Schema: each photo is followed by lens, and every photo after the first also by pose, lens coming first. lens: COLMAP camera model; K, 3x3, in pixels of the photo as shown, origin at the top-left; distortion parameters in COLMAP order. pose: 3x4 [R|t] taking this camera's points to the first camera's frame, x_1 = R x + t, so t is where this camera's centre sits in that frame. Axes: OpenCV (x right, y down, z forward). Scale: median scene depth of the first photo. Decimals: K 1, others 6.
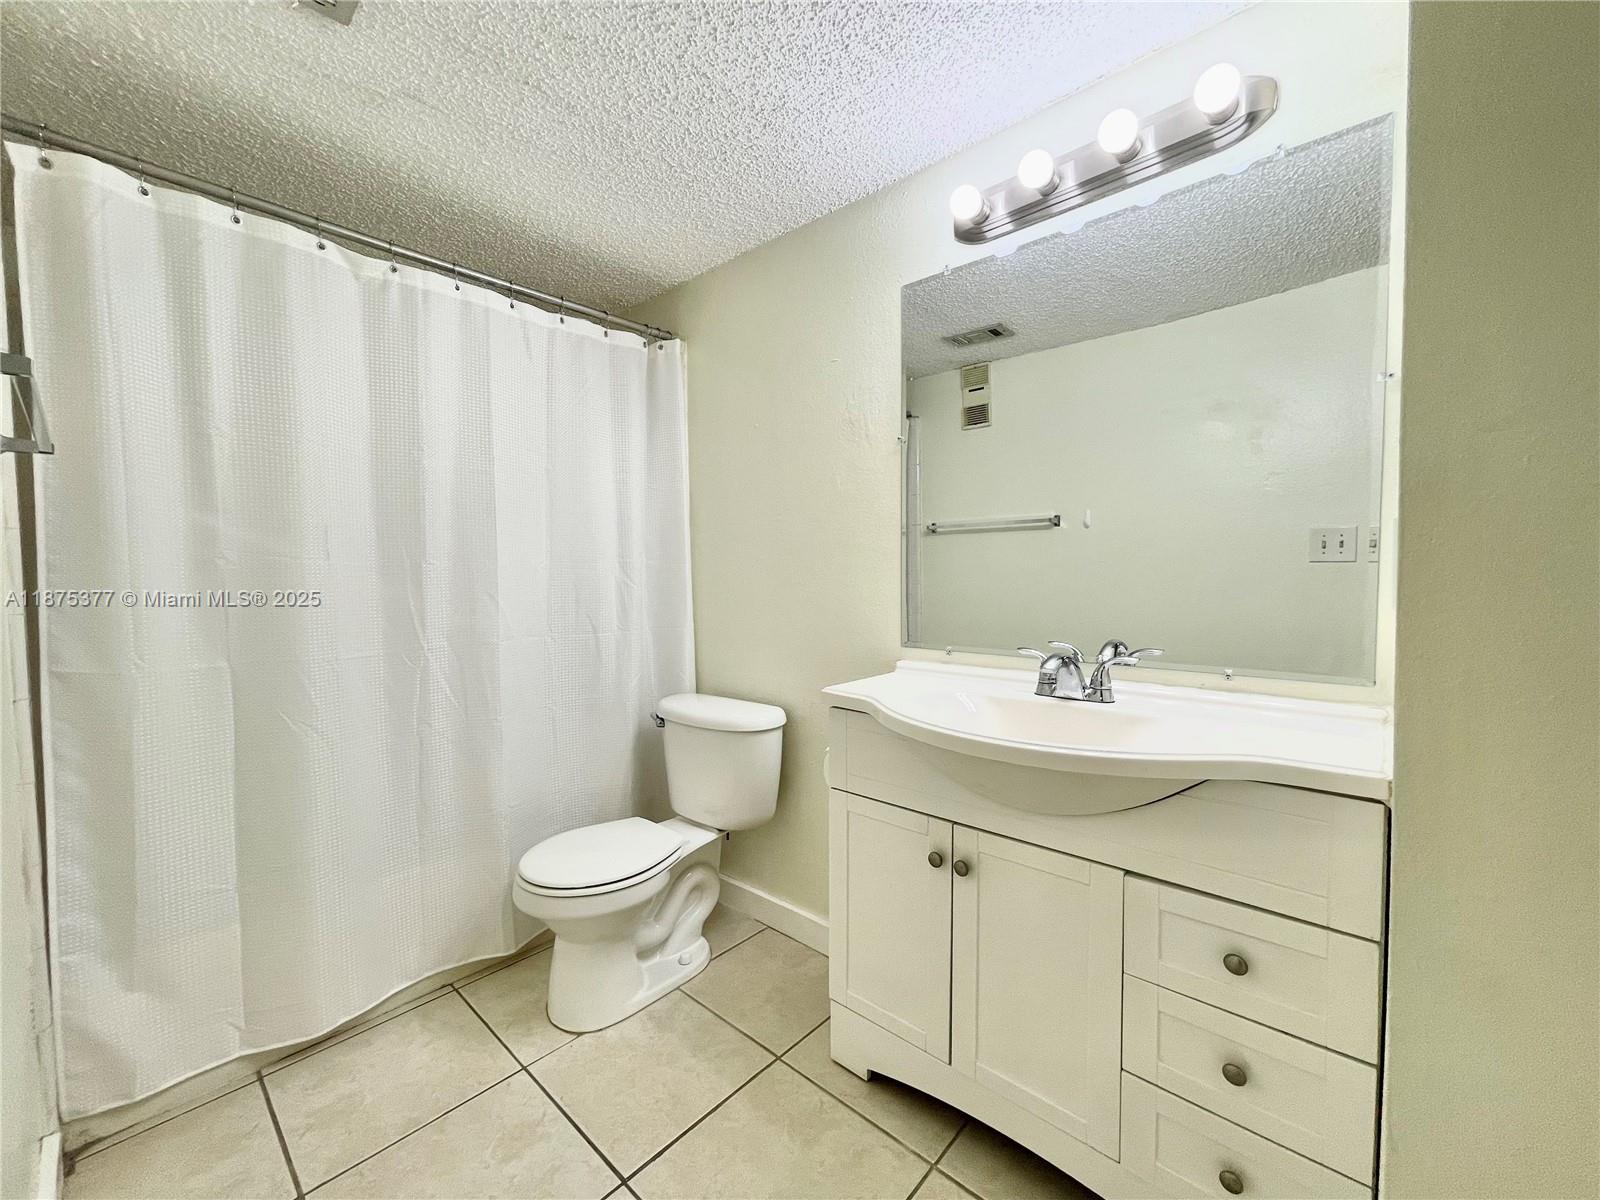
lens RADIAL K [[634.7, 0, 800.0], [0, 634.7, 600.0], [0, 0, 1]] dist [-0.025320, 0.007945]
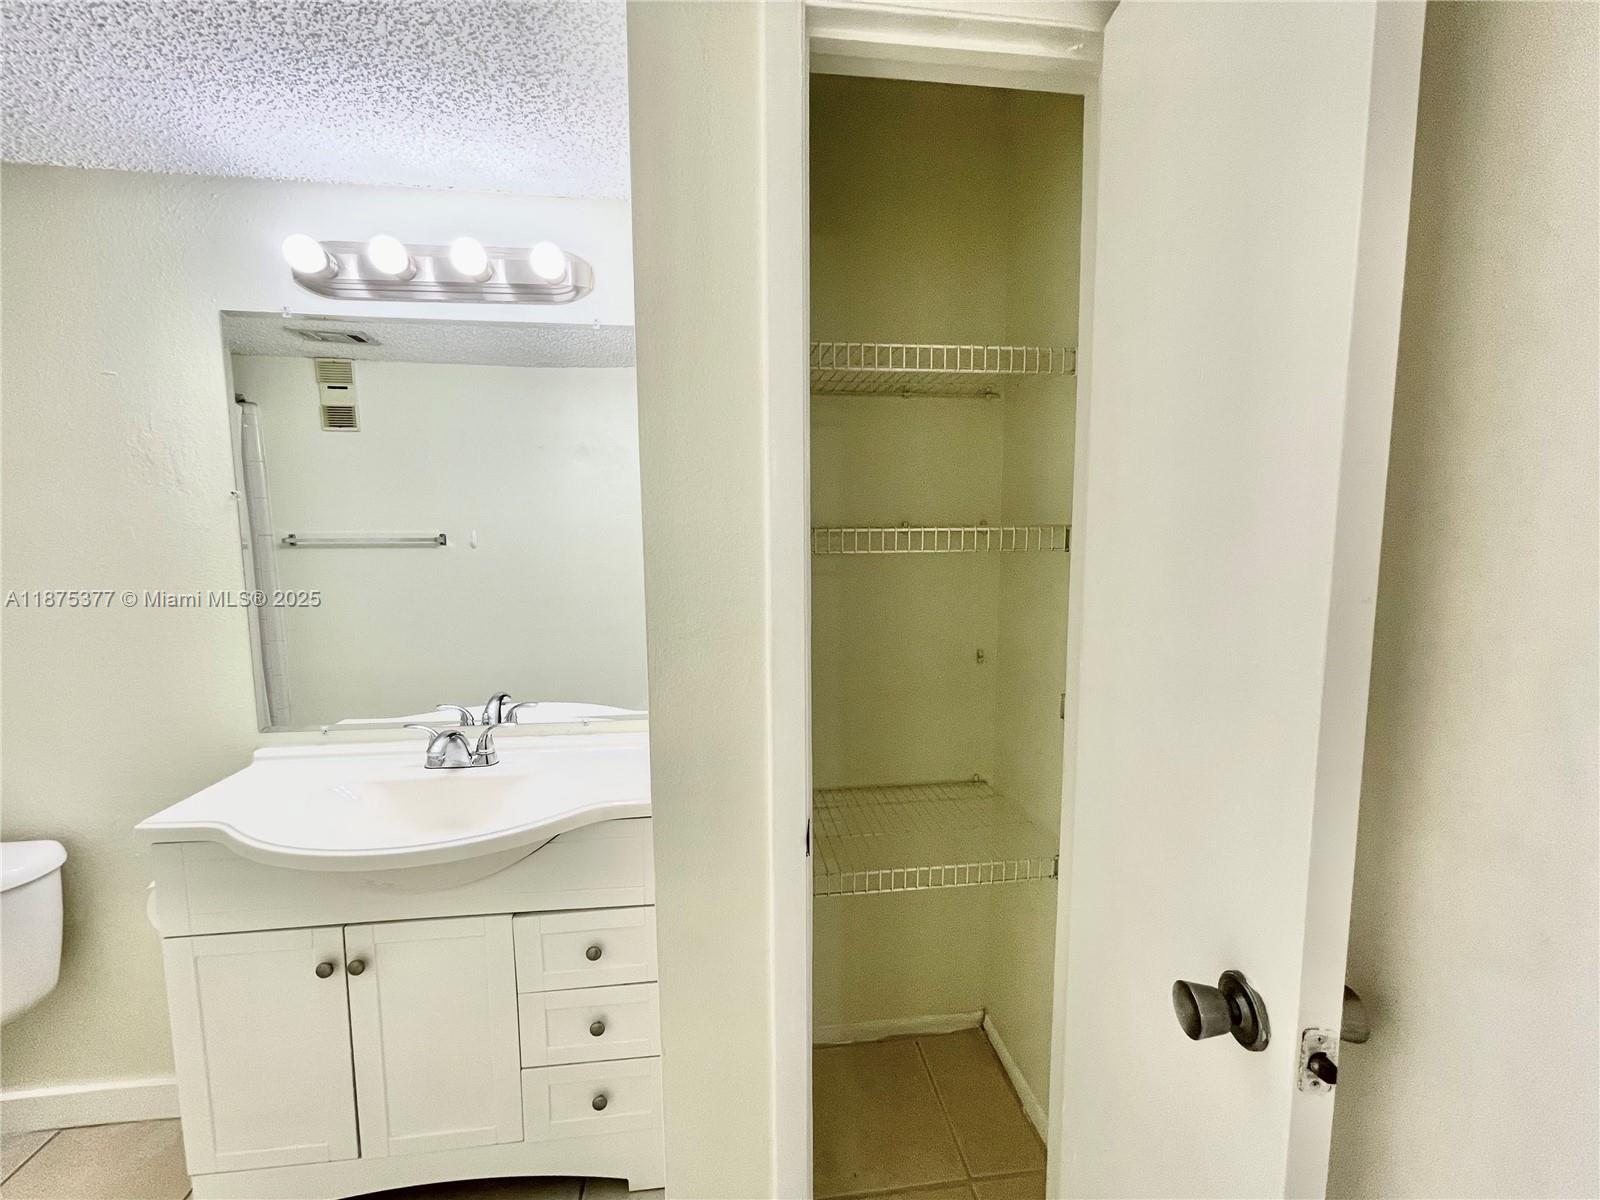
lens RADIAL K [[619.8, 0, 768.8], [0, 619.8, 599.3], [0, 0, 1]] dist [0.019512, -0.006697]
pose [[0.657811, -0.075398, 0.749400, -0.010956], [0.032599, 0.996895, 0.071683, -0.150775], [-0.752477, -0.022724, 0.658226, -0.096855]]
